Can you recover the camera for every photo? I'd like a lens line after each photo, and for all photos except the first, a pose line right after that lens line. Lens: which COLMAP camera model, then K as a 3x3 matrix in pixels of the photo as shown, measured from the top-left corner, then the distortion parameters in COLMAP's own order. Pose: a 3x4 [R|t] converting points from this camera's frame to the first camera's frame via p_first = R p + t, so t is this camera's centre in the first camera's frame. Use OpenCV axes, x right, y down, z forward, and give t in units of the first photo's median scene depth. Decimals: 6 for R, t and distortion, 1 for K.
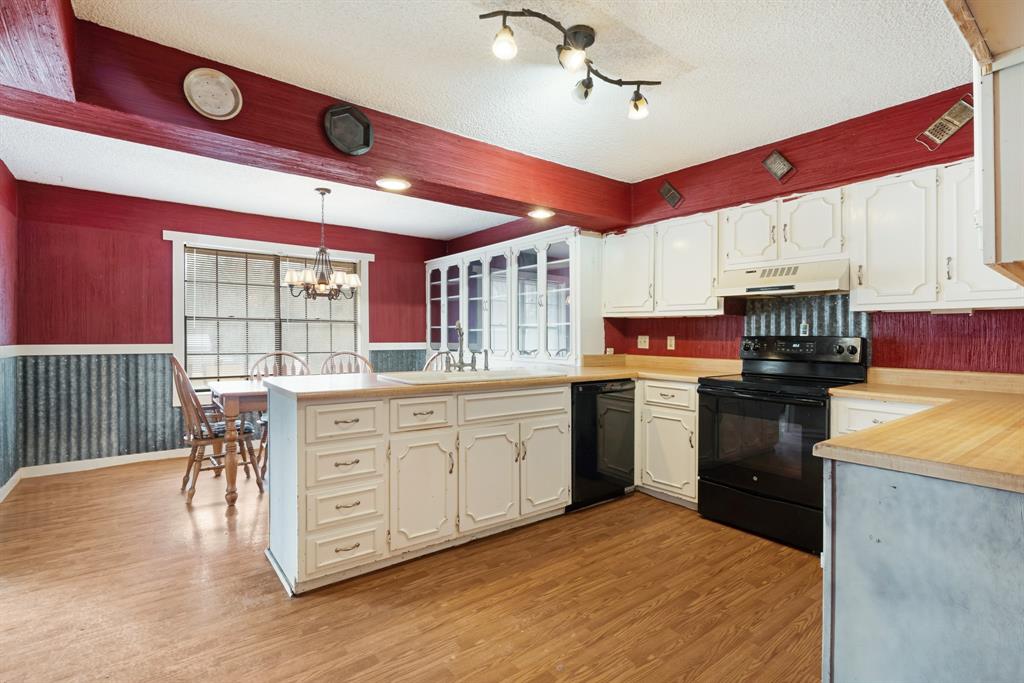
lens RADIAL K [[484.4, 0, 512.3], [0, 484.4, 338.4], [0, 0, 1]] dist [0.009733, 0.000136]
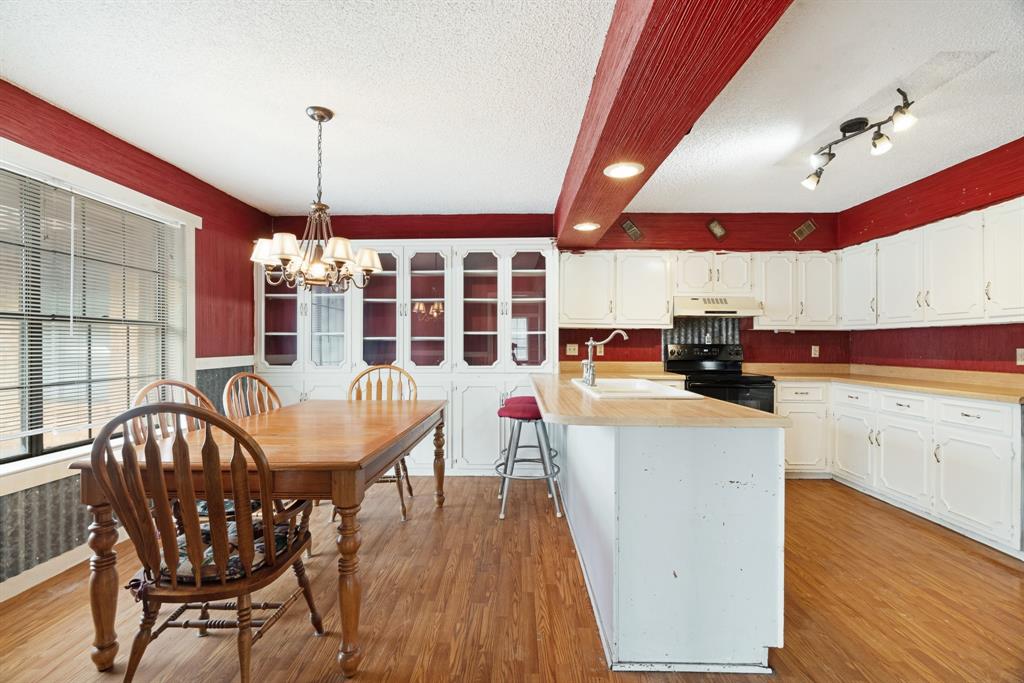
lens RADIAL K [[452.4, 0, 510.7], [0, 452.4, 343.9], [0, 0, 1]] dist [-0.011901, -0.000074]
pose [[0.630655, -0.008573, 0.776016, -0.833512], [0.008042, 0.999957, 0.004512, -0.015520], [-0.776022, 0.003395, 0.630697, 0.561795]]
